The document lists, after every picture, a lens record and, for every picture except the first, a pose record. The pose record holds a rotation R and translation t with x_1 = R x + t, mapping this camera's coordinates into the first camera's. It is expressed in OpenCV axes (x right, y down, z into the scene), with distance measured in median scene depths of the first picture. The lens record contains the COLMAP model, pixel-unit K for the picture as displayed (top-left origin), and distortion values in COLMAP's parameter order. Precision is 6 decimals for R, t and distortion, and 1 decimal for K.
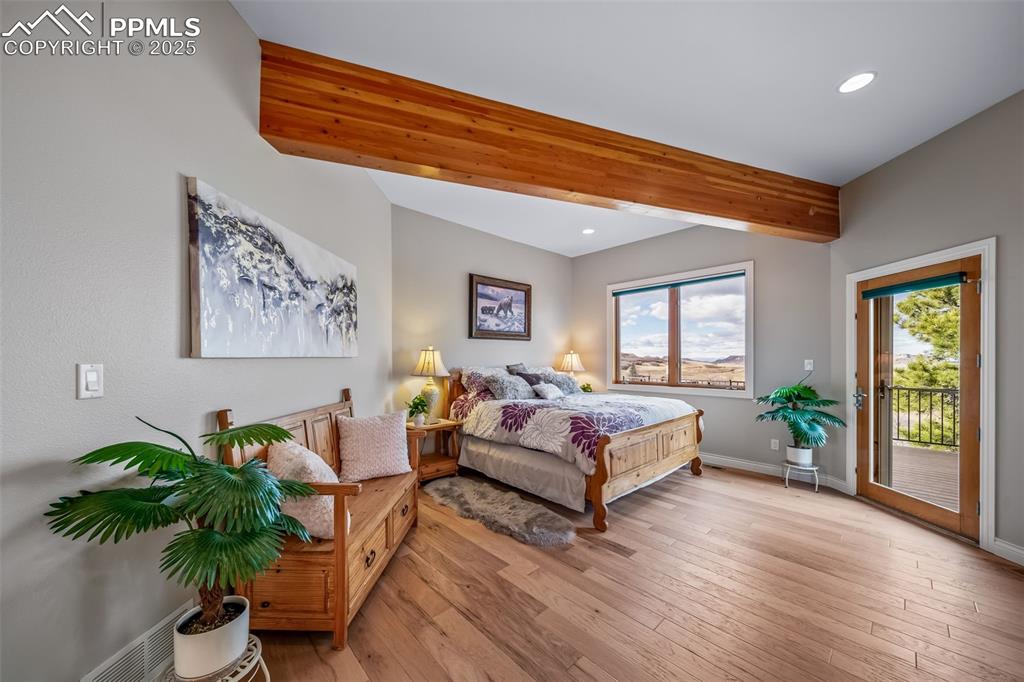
lens RADIAL K [[362.8, 0, 508.5], [0, 362.8, 352.1], [0, 0, 1]] dist [-0.000777, -0.000355]
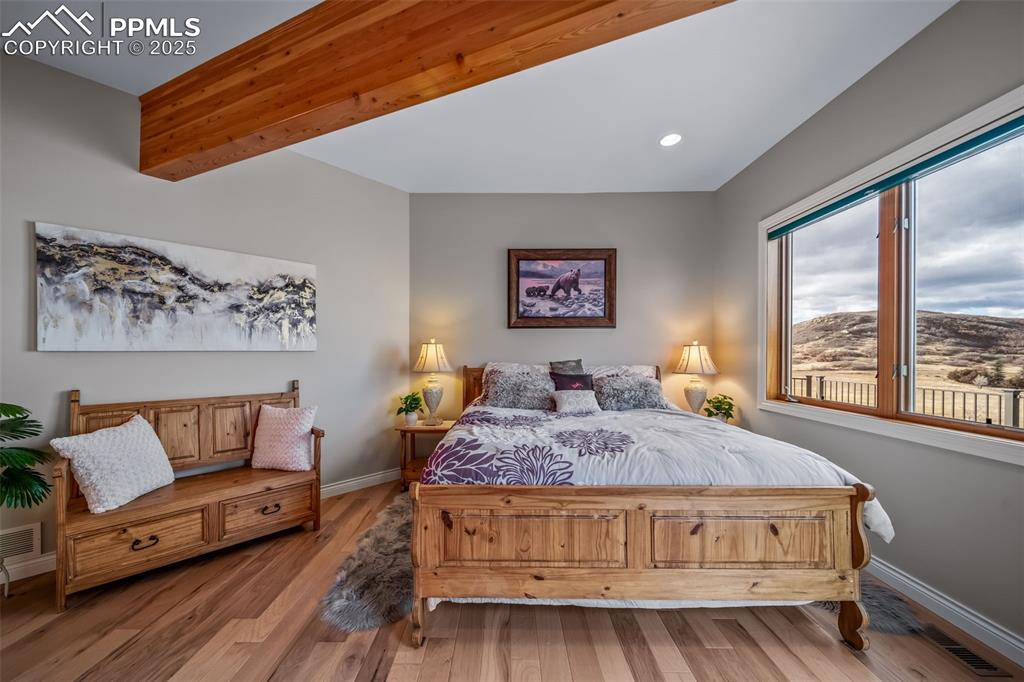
lens RADIAL K [[362.8, 0, 511.9], [0, 362.8, 349.4], [0, 0, 1]] dist [-0.000777, -0.000355]
pose [[0.729416, -0.003345, -0.684063, 0.516313], [0.009250, 0.999945, 0.004974, 0.006784], [0.684008, -0.009956, 0.729406, 0.449722]]
